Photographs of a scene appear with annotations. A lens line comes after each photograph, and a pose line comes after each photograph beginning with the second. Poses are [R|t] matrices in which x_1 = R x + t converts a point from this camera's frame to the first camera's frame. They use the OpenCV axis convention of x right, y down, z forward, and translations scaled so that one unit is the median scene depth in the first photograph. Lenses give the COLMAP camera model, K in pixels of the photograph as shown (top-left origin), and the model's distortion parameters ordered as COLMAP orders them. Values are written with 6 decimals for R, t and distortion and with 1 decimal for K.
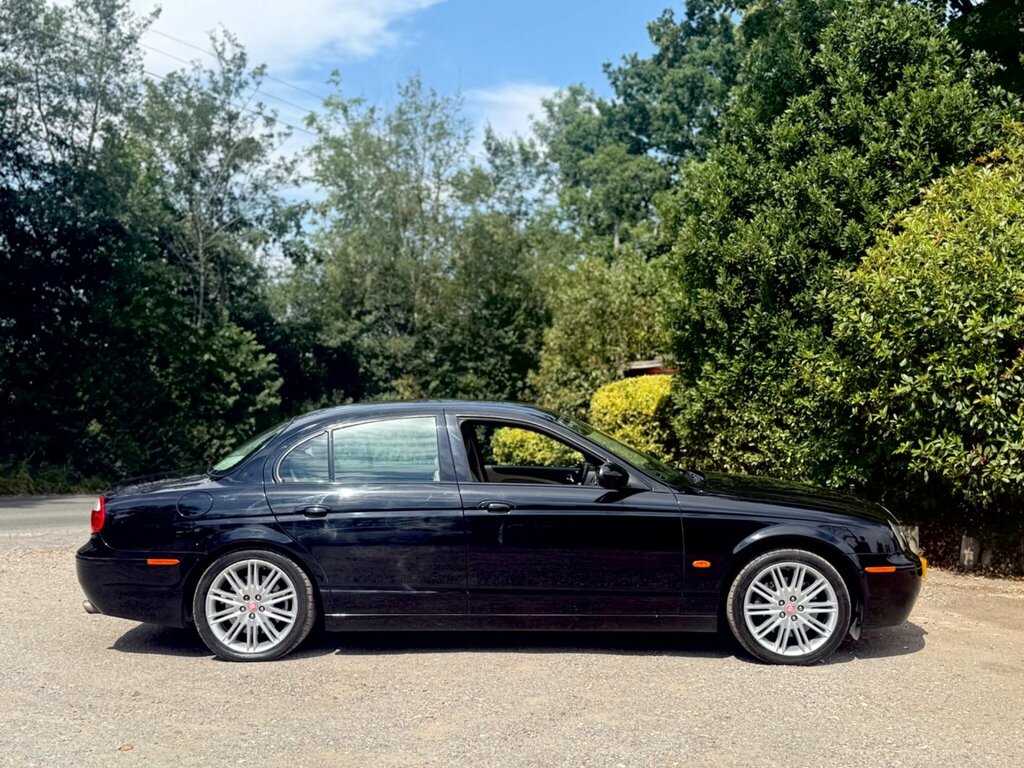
lens RADIAL K [[1221.1, 0, 511.3], [0, 1221.1, 389.2], [0, 0, 1]] dist [0.231505, -0.501310]
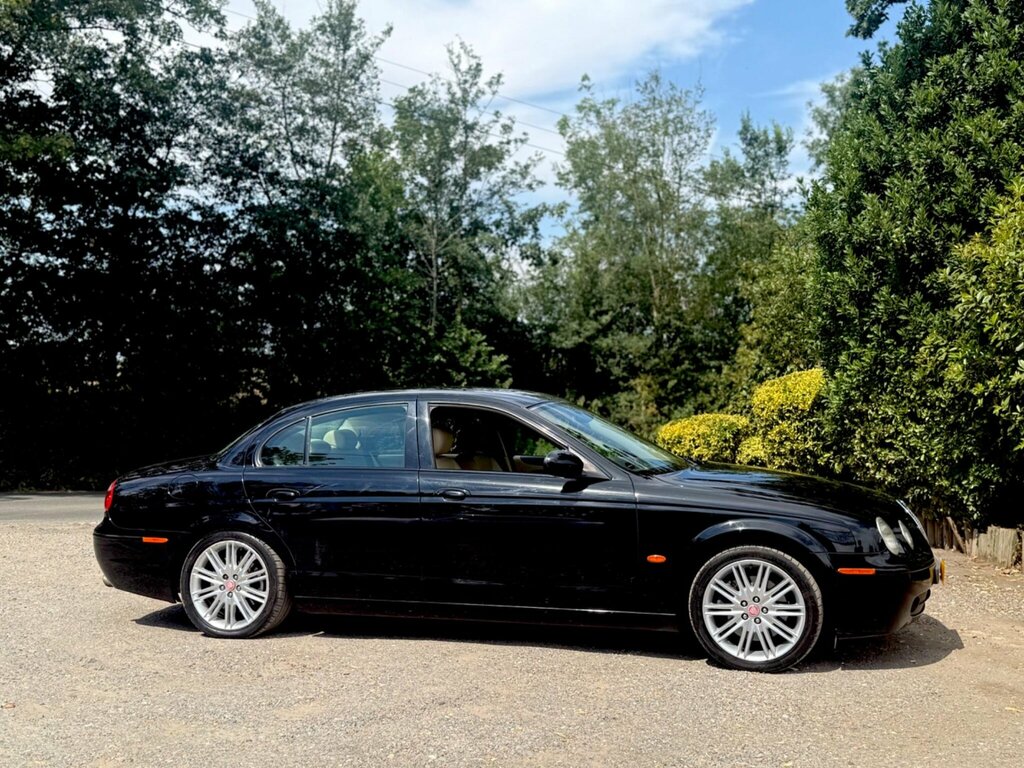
lens RADIAL K [[1221.1, 0, 511.3], [0, 1221.1, 389.2], [0, 0, 1]] dist [0.231505, -0.501310]
pose [[0.961965, -0.004201, -0.273141, 0.151178], [0.003227, 0.999987, -0.004015, 0.007966], [0.273154, 0.002980, 0.961966, 0.033052]]
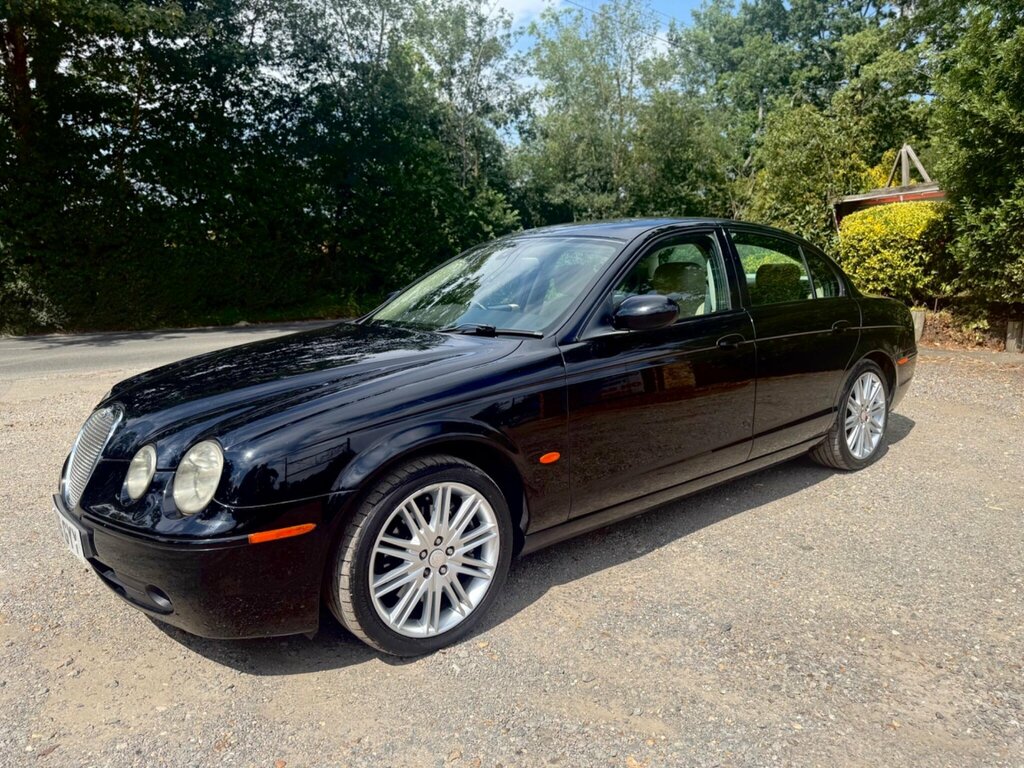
lens RADIAL K [[731.5, 0, 508.6], [0, 731.5, 407.2], [0, 0, 1]] dist [0.003535, -0.005579]
pose [[0.987766, -0.000968, -0.155942, -0.129397], [0.035517, 0.975096, 0.218922, 0.011574], [0.151847, -0.221782, 0.963201, 0.306200]]
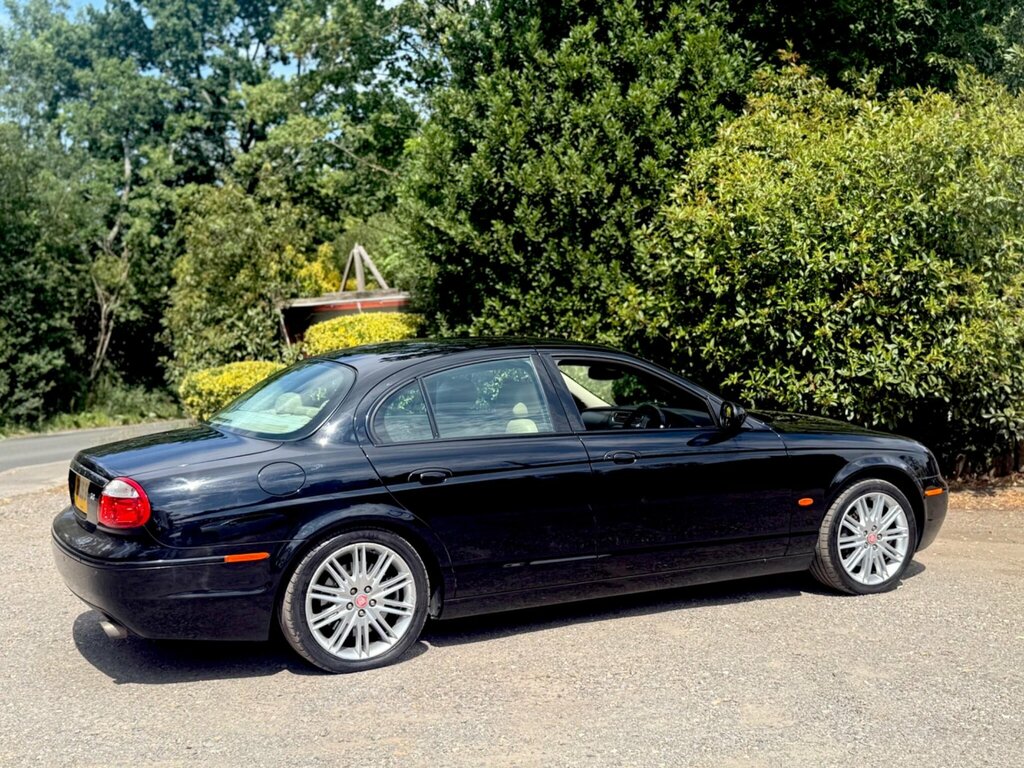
lens RADIAL K [[1210.5, 0, 535.4], [0, 1210.5, 404.8], [0, 0, 1]] dist [0.092222, 0.019157]
pose [[0.866415, -0.042651, 0.497500, -0.247157], [0.012902, 0.997925, 0.063082, 0.001791], [-0.499158, -0.048236, 0.865167, 0.142892]]
